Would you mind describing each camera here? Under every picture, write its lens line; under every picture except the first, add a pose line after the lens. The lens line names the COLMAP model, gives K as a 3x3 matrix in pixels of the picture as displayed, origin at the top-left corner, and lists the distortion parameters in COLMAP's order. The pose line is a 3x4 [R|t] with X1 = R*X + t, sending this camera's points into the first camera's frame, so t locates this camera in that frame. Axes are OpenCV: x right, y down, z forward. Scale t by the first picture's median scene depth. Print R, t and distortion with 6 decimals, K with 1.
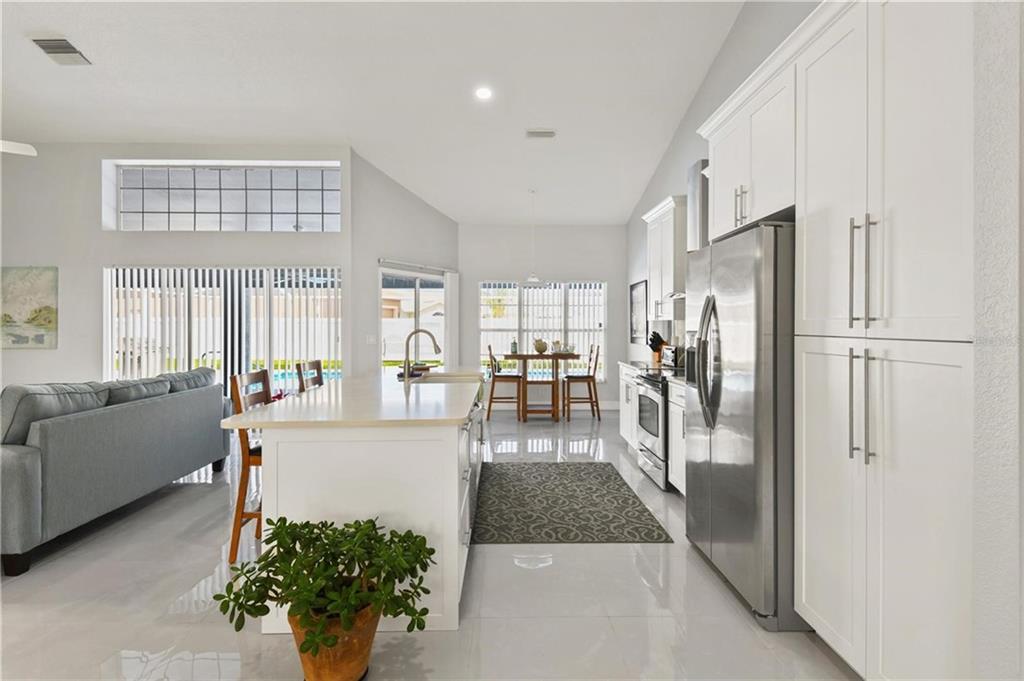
lens RADIAL K [[521.6, 0, 501.8], [0, 521.6, 326.1], [0, 0, 1]] dist [0.003553, -0.001922]
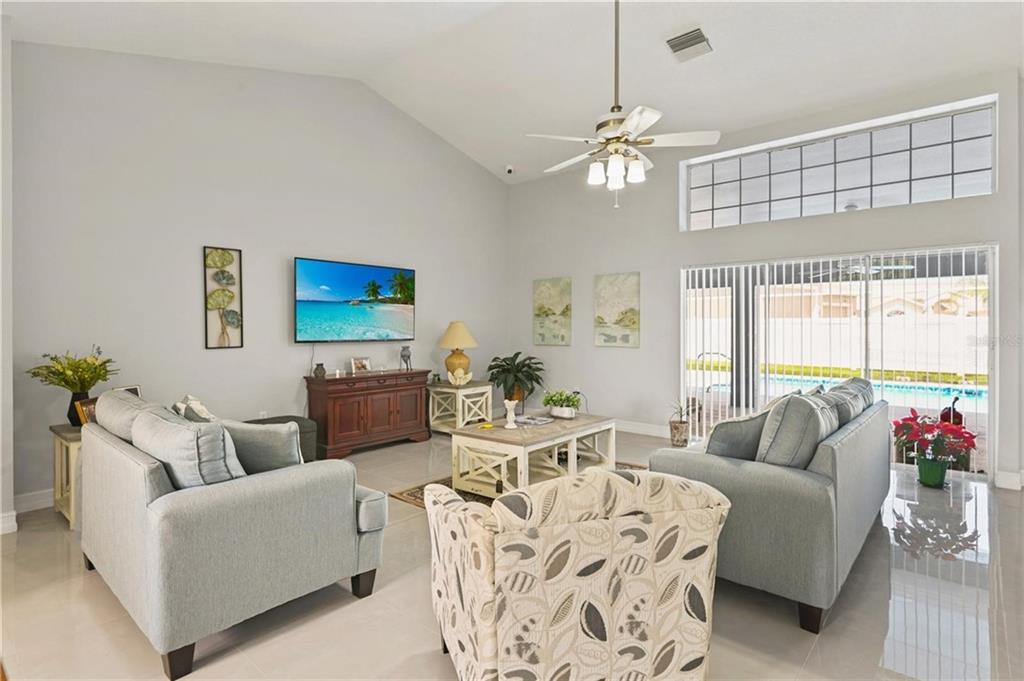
lens RADIAL K [[521.6, 0, 518.2], [0, 521.6, 339.5], [0, 0, 1]] dist [0.003553, -0.001922]
pose [[0.748136, 0.016236, -0.663347, -0.285249], [-0.000105, 0.999703, 0.024351, 0.000122], [0.663546, -0.018149, 0.747915, 0.031444]]
